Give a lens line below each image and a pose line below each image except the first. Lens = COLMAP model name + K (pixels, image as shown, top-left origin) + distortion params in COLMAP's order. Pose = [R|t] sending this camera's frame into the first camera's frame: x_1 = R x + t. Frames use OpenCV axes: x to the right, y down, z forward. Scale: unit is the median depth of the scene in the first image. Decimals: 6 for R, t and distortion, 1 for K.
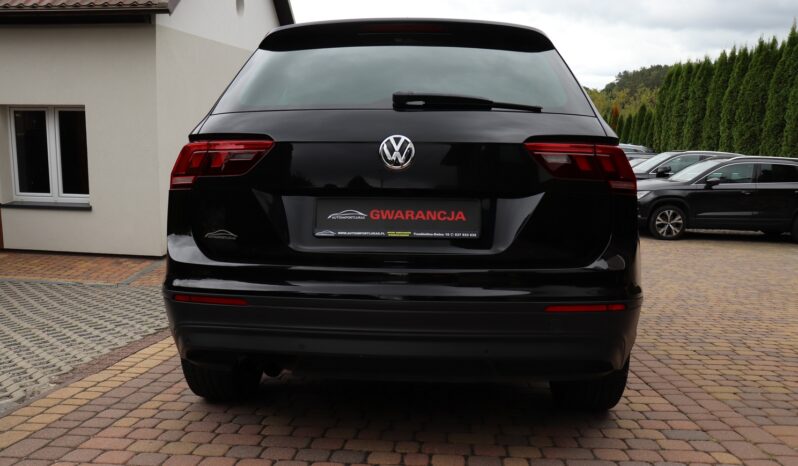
lens RADIAL K [[662.4, 0, 391.4], [0, 662.4, 233.4], [0, 0, 1]] dist [-0.175534, 0.138052]
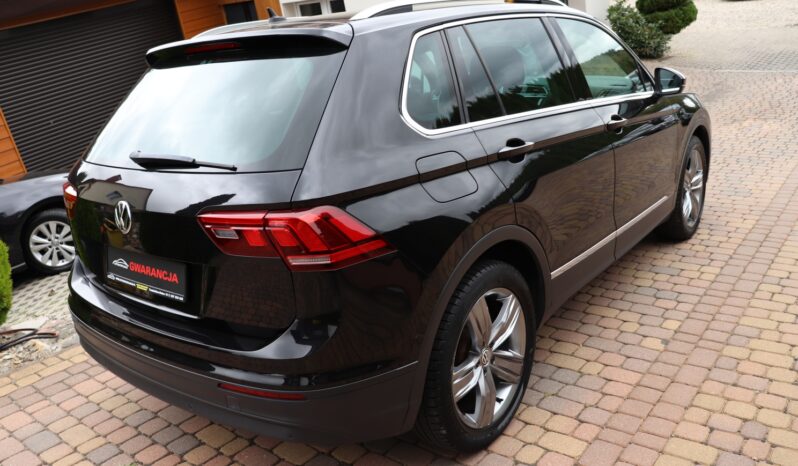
lens RADIAL K [[662.4, 0, 396.9], [0, 662.4, 226.8], [0, 0, 1]] dist [-0.175534, 0.138052]
pose [[0.822559, 0.076772, -0.563475, 0.955163], [0.079191, 0.965728, 0.247181, -0.327350], [0.563140, -0.247942, 0.788288, 0.408581]]
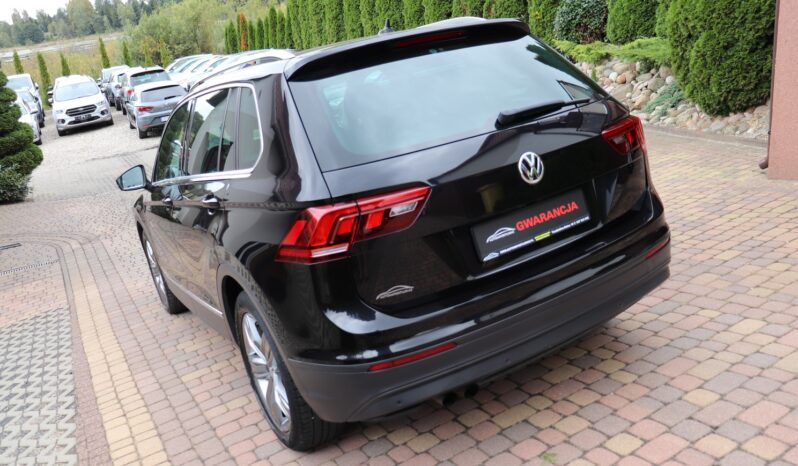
lens RADIAL K [[662.4, 0, 390.6], [0, 662.4, 227.0], [0, 0, 1]] dist [-0.175534, 0.138052]
pose [[0.816124, -0.302785, 0.492202, -0.749259], [0.234785, 0.952011, 0.196344, -0.296003], [-0.528031, -0.044680, 0.848049, 0.175163]]
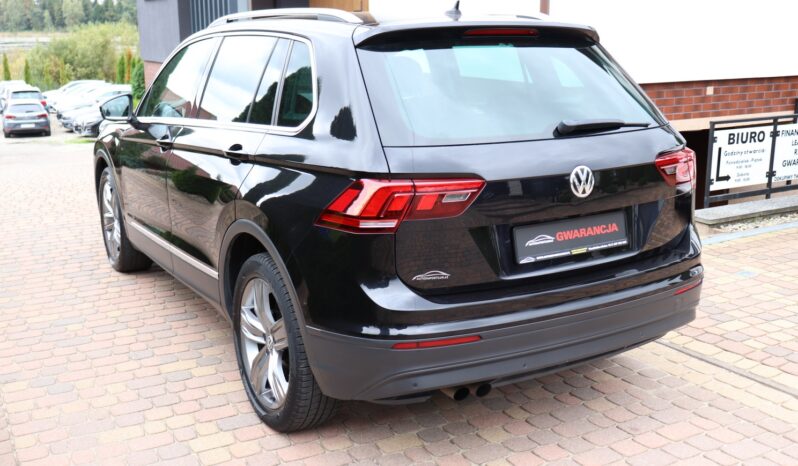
lens RADIAL K [[865.2, 0, 401.9], [0, 865.2, 232.9], [0, 0, 1]] dist [-0.065036, 0.000000]
pose [[0.822064, -0.149370, 0.549453, -1.049468], [0.040256, 0.977810, 0.205590, -0.346569], [-0.567970, -0.146889, 0.809836, -0.033200]]
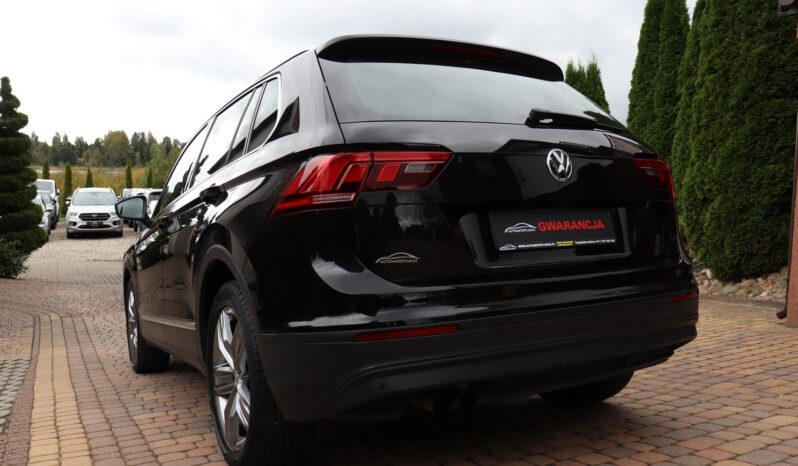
lens RADIAL K [[662.4, 0, 390.7], [0, 662.4, 221.0], [0, 0, 1]] dist [-0.175534, 0.138052]
pose [[0.841914, -0.033210, 0.538589, -0.763240], [0.085562, 0.993693, -0.072477, 0.016519], [-0.532785, 0.107102, 0.839446, 0.277045]]
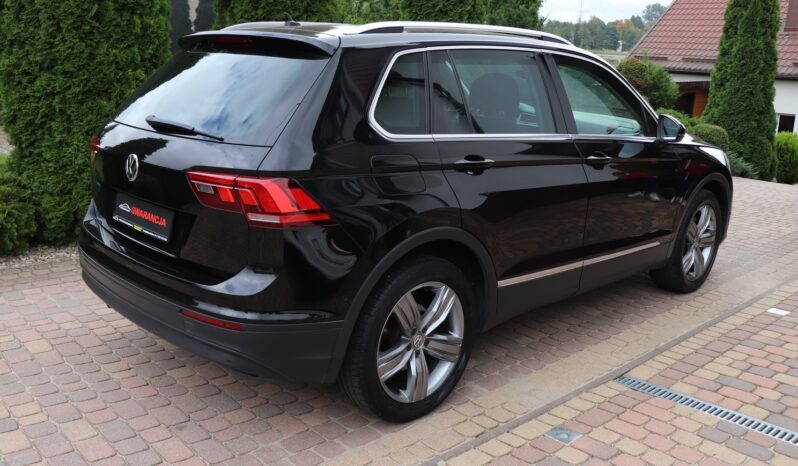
lens RADIAL K [[751.1, 0, 395.5], [0, 751.1, 228.7], [0, 0, 1]] dist [-0.094201, 0.000000]
pose [[0.742353, 0.174814, -0.646802, 1.349216], [-0.052693, 0.977605, 0.203744, -0.326509], [0.667934, -0.117168, 0.734939, 0.245589]]
